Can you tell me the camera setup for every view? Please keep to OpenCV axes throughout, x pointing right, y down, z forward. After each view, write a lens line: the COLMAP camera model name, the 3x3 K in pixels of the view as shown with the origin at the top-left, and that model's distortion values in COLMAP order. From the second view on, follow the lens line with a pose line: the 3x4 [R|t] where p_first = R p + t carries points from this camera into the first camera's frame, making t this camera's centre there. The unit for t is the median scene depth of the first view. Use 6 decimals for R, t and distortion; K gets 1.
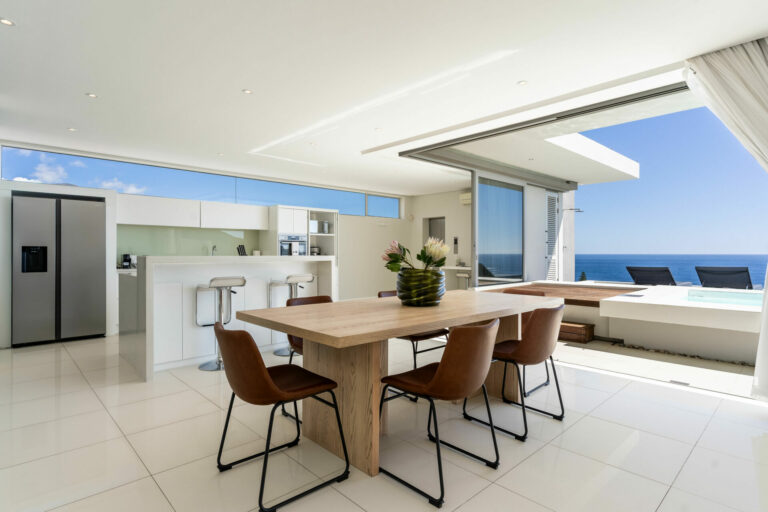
lens RADIAL K [[411.2, 0, 382.3], [0, 411.2, 254.4], [0, 0, 1]] dist [0.000340, 0.000037]
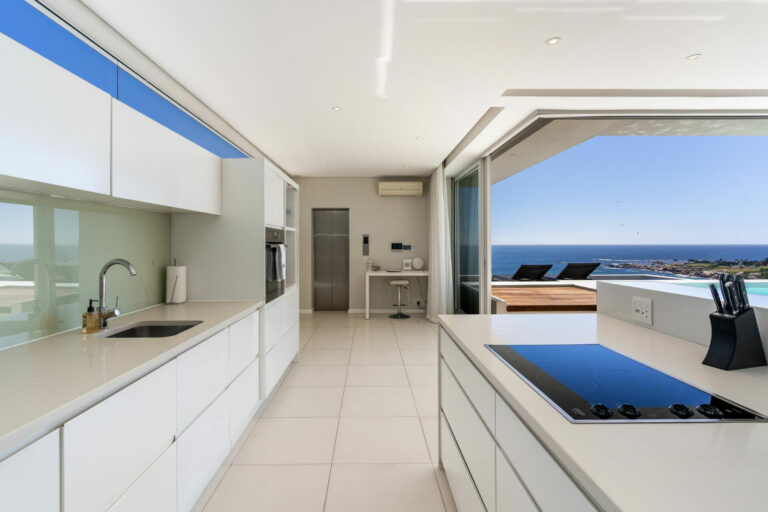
lens RADIAL K [[369.8, 0, 369.3], [0, 369.8, 239.8], [0, 0, 1]] dist [-0.000009, -0.000684]
pose [[0.687898, 0.007094, 0.725772, -0.407510], [0.003328, 0.999911, -0.012929, -0.026828], [-0.725799, 0.011309, 0.687813, 0.586773]]
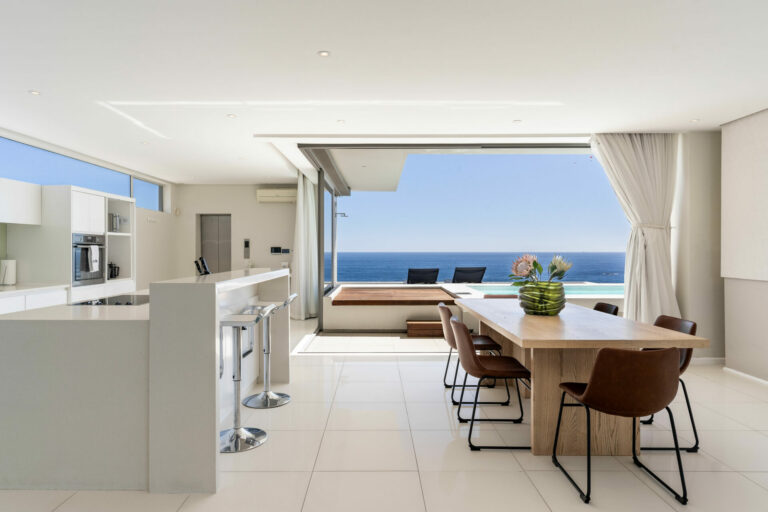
lens RADIAL K [[466.0, 0, 382.3], [0, 466.0, 254.6], [0, 0, 1]] dist [0.004061, 0.001255]
pose [[0.682740, -0.006259, 0.730634, -0.399621], [0.002817, 0.999978, 0.005934, -0.017093], [-0.730656, -0.001993, 0.682743, 0.156815]]
